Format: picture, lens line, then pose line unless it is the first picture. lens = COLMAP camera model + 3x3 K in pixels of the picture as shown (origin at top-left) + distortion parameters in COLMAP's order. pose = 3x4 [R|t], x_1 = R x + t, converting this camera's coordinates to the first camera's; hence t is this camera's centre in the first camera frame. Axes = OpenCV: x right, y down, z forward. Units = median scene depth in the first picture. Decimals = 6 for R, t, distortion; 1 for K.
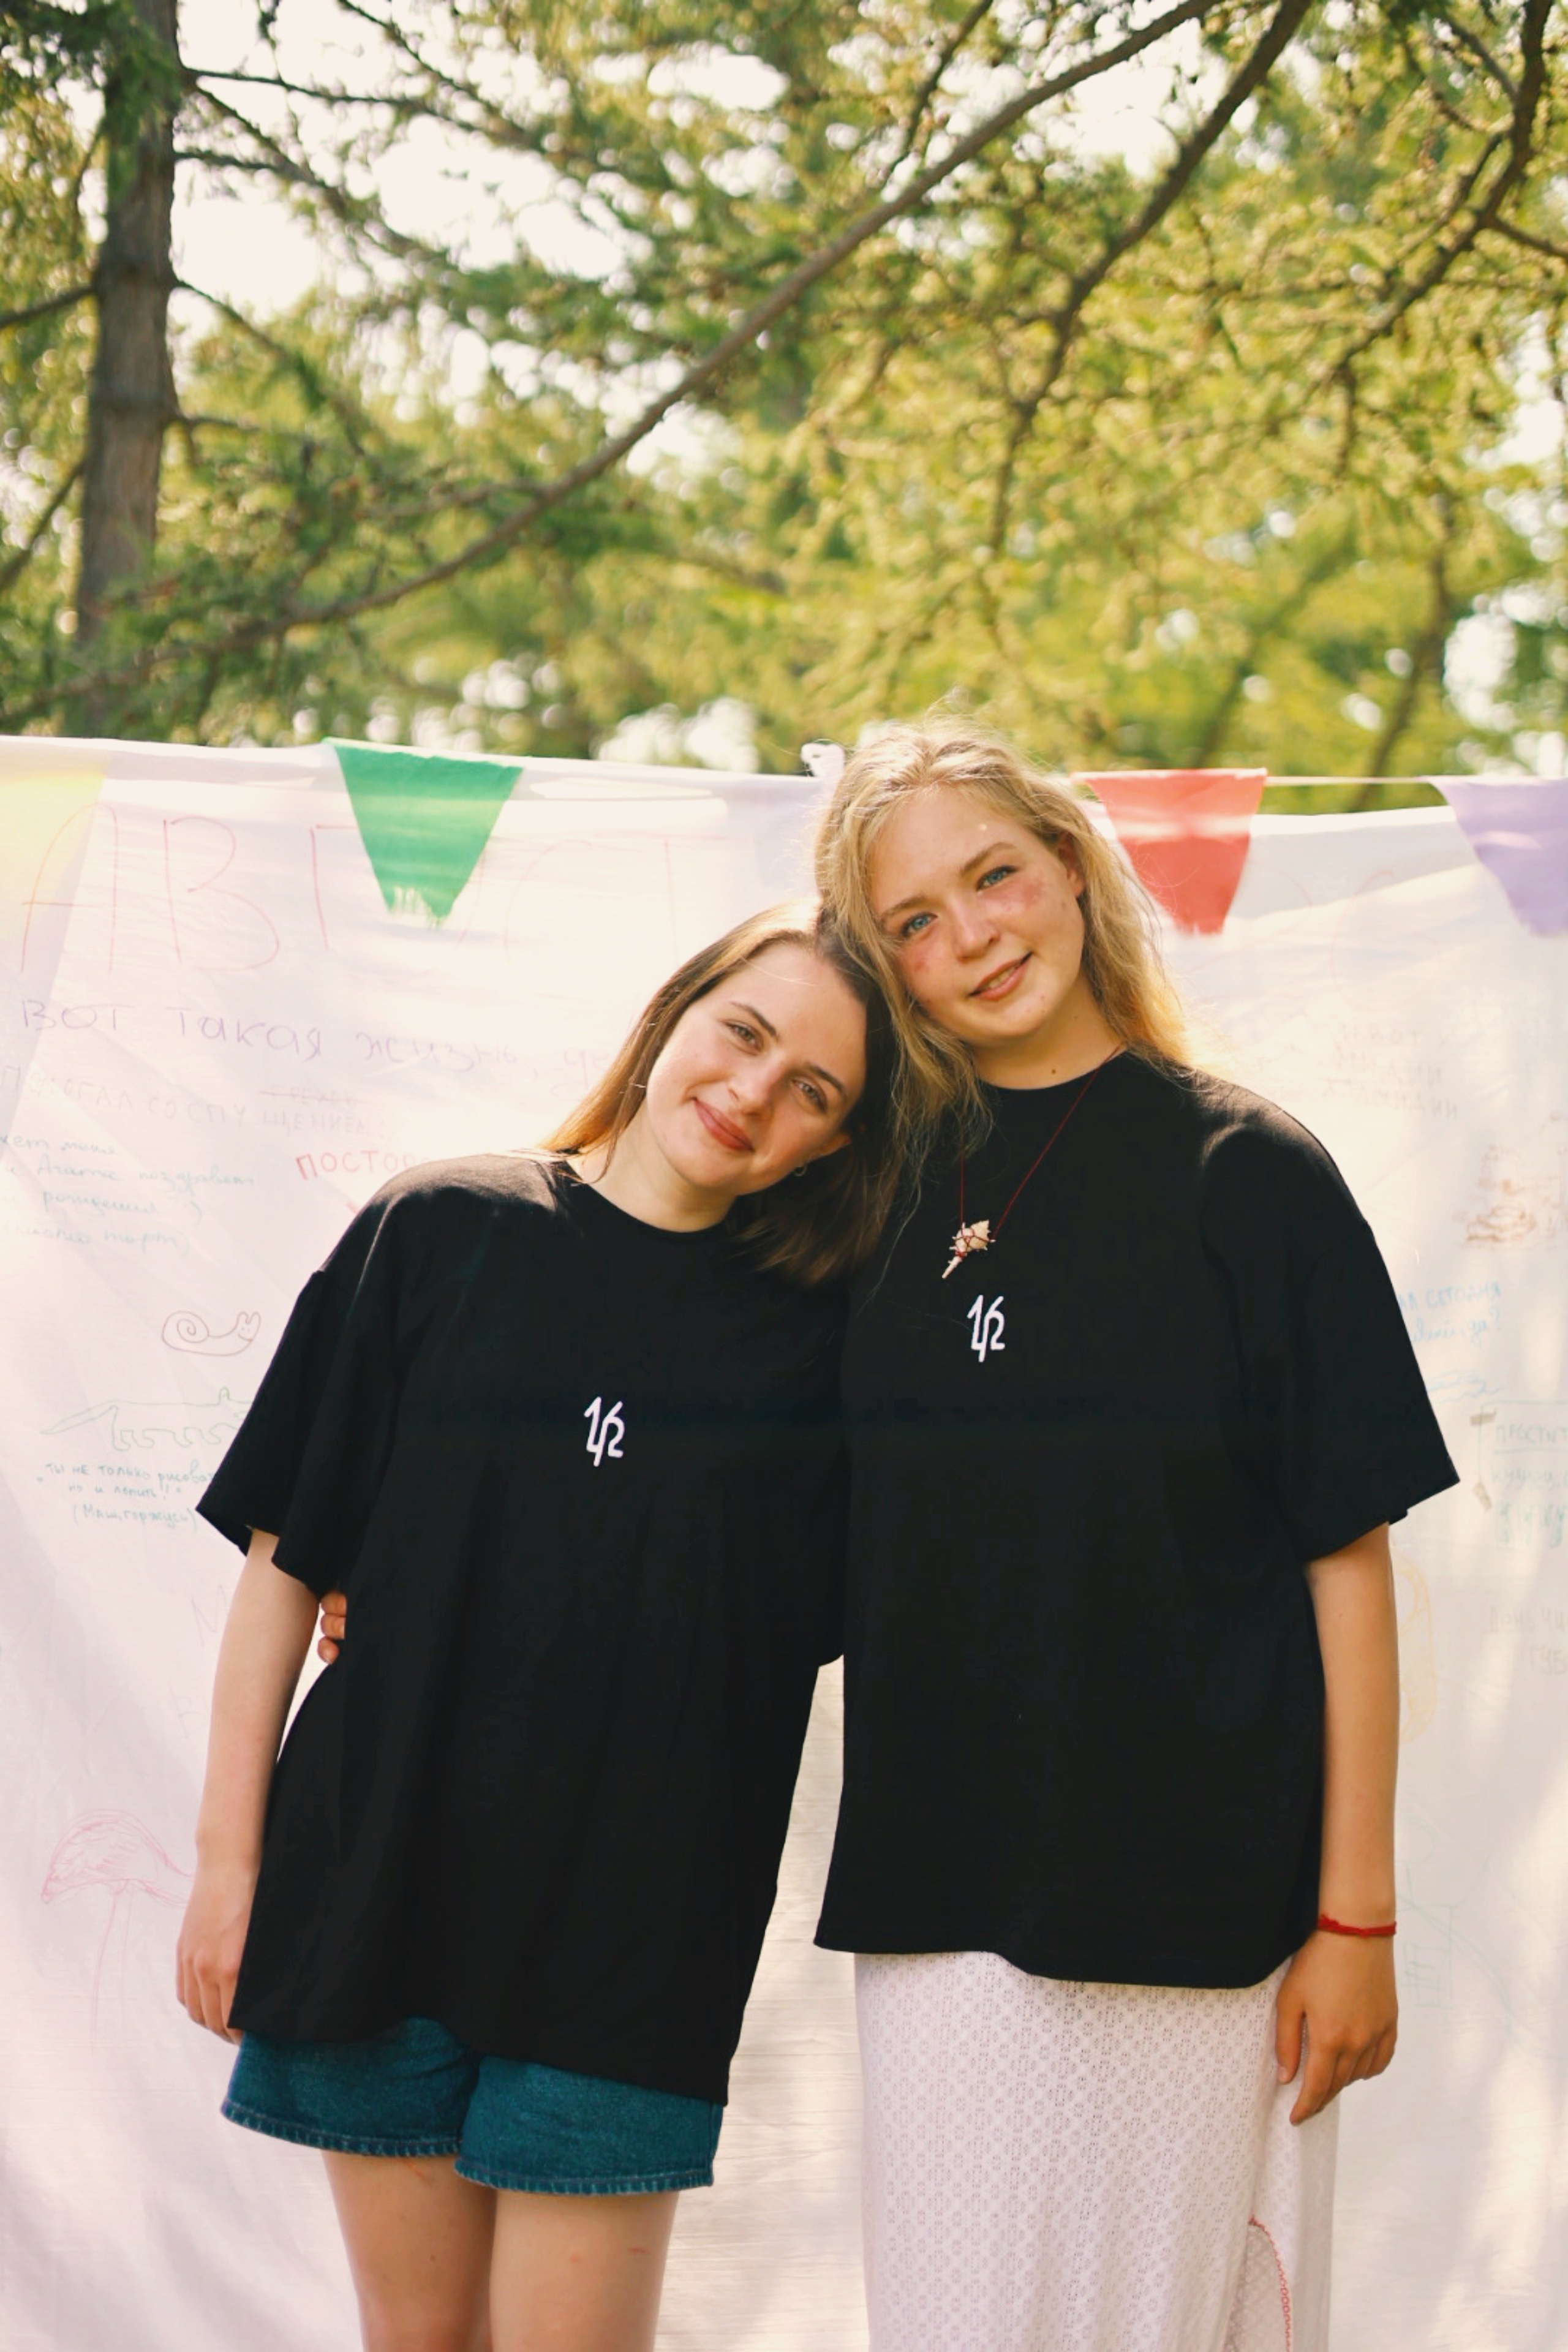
lens RADIAL K [[3214.9, 0, 782.1], [0, 3214.9, 1220.4], [0, 0, 1]] dist [0.001524, -0.124687]
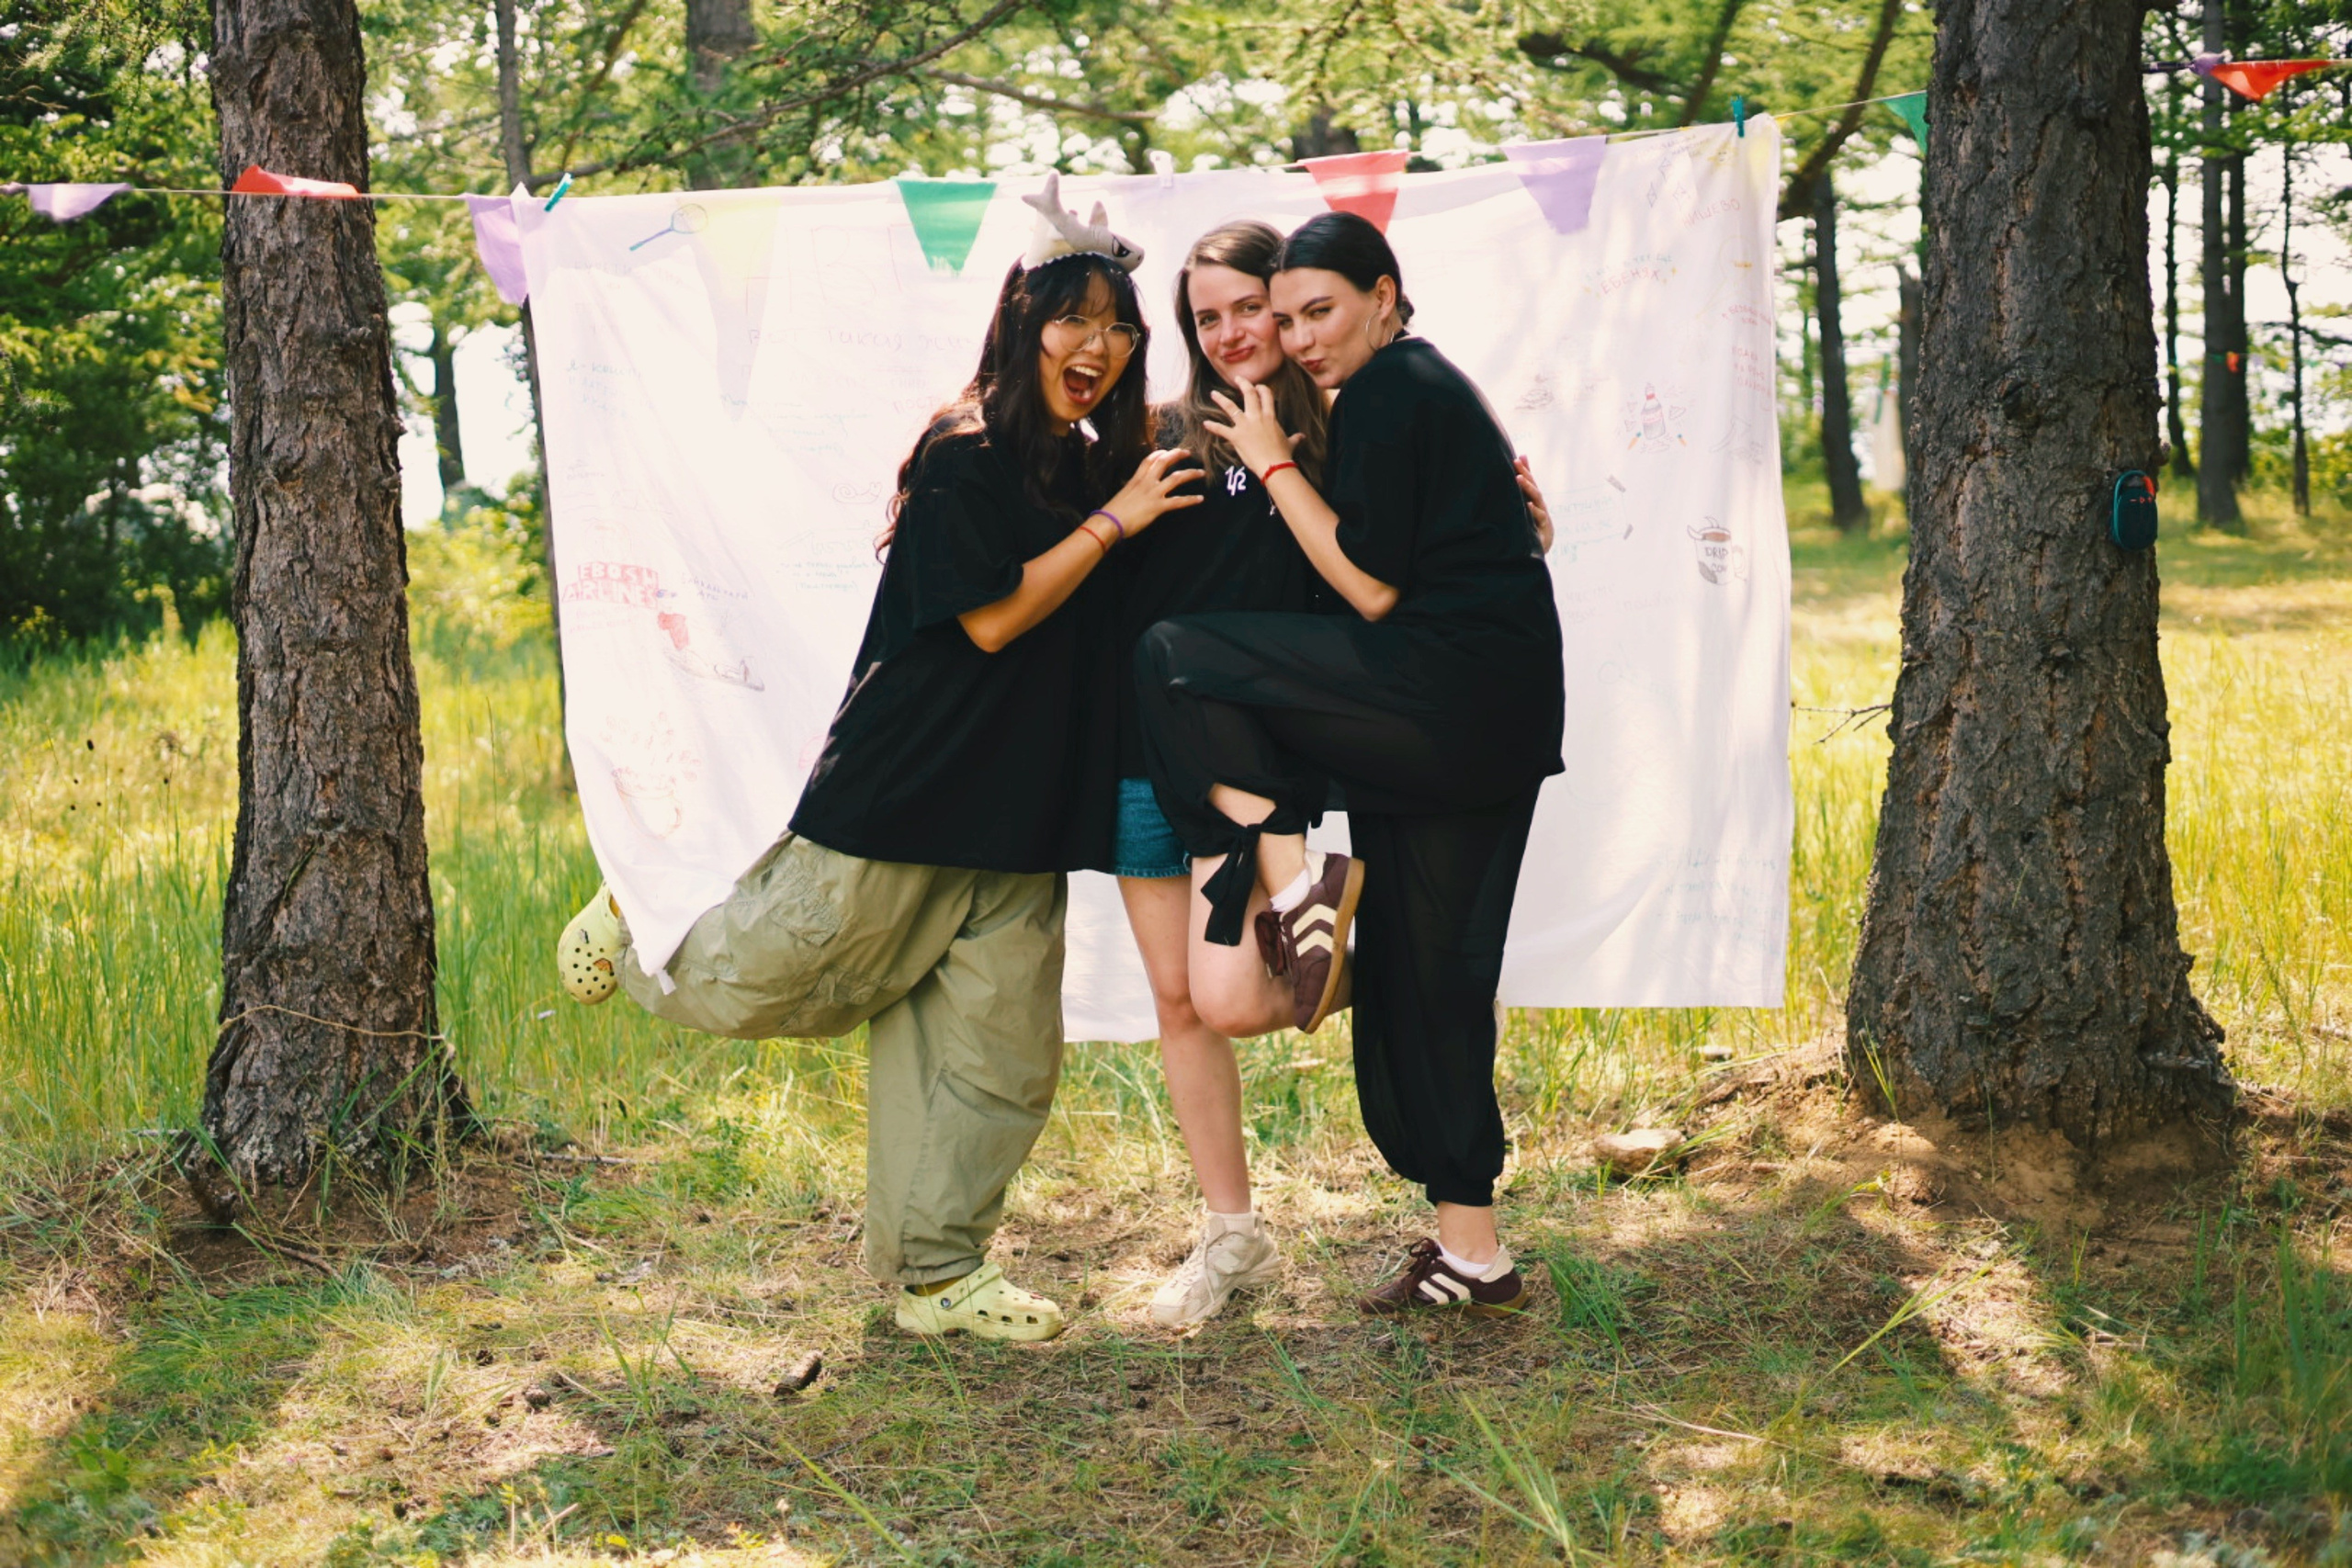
lens RADIAL K [[3232.4, 0, 1166.0], [0, 3232.4, 761.6], [0, 0, 1]] dist [0.033892, -0.170125]
pose [[0.994424, -0.070738, -0.078209, 0.060987], [0.075213, 0.995604, 0.055826, 0.040613], [0.073916, -0.061398, 0.995373, -0.380197]]
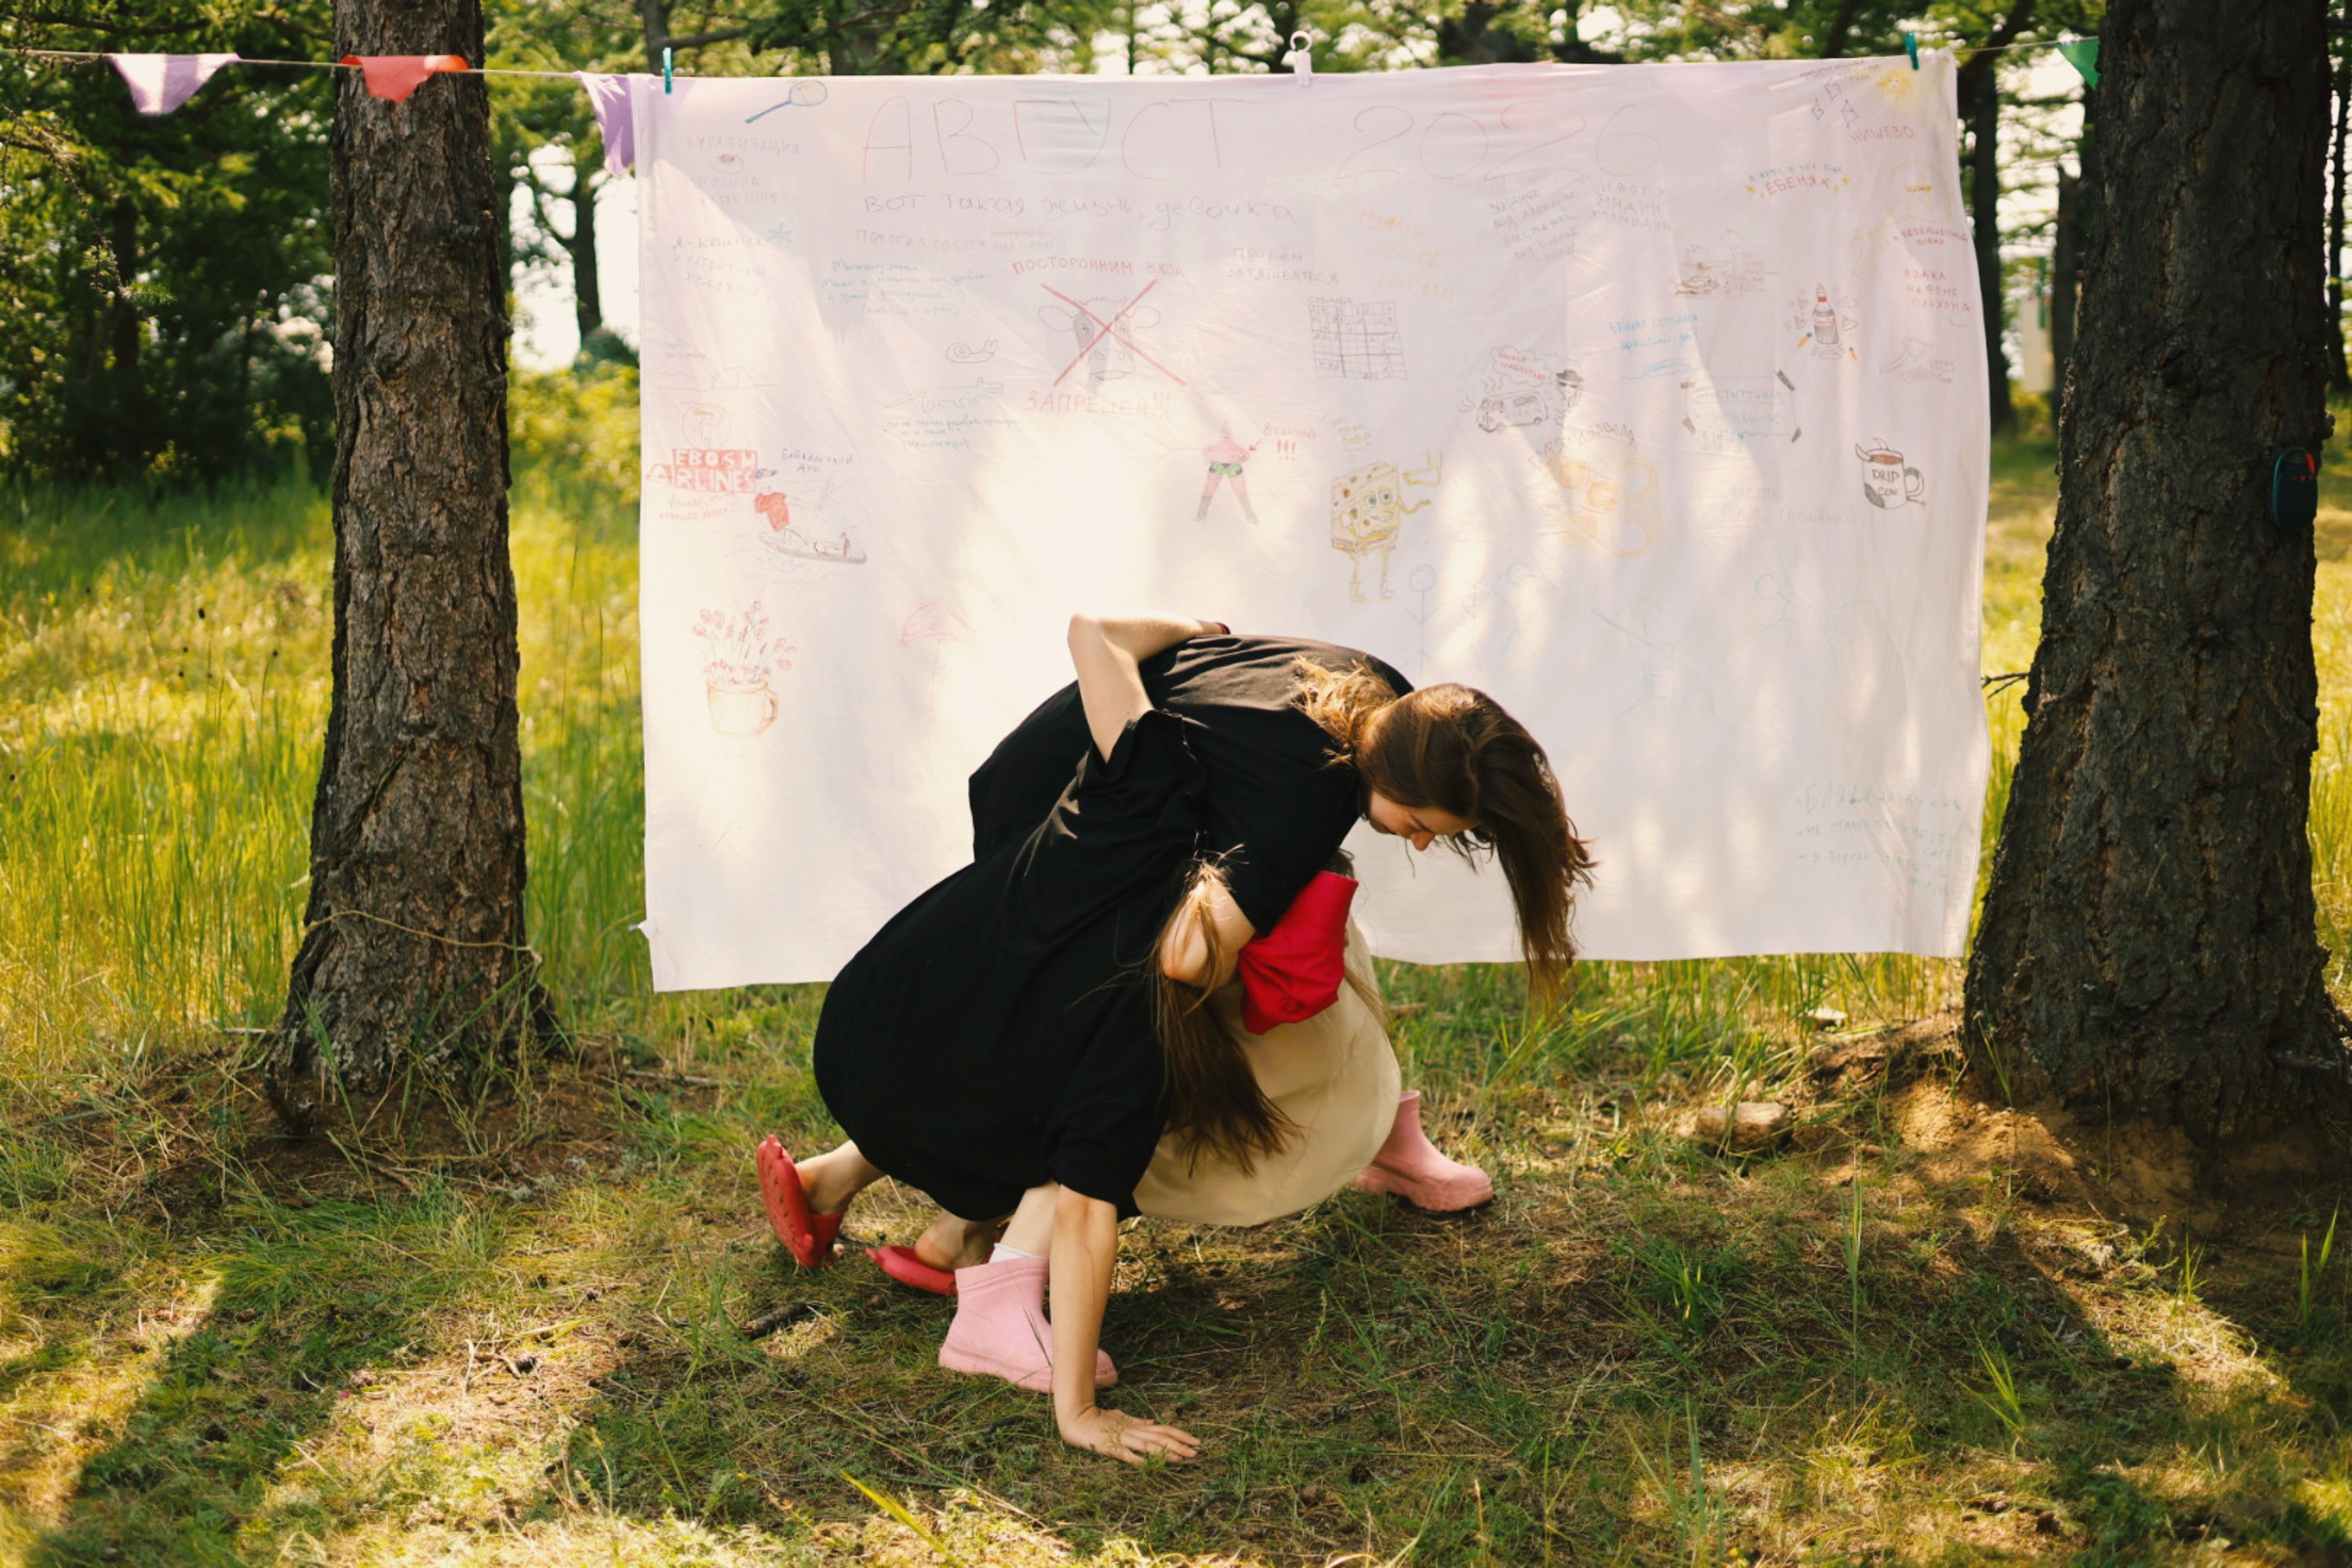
lens RADIAL K [[3232.4, 0, 1166.0], [0, 3232.4, 761.6], [0, 0, 1]] dist [0.033892, -0.170125]
pose [[0.992781, -0.023383, -0.117638, 0.064090], [0.034716, 0.994850, 0.095231, 0.023184], [0.114805, -0.098628, 0.988480, -0.357031]]
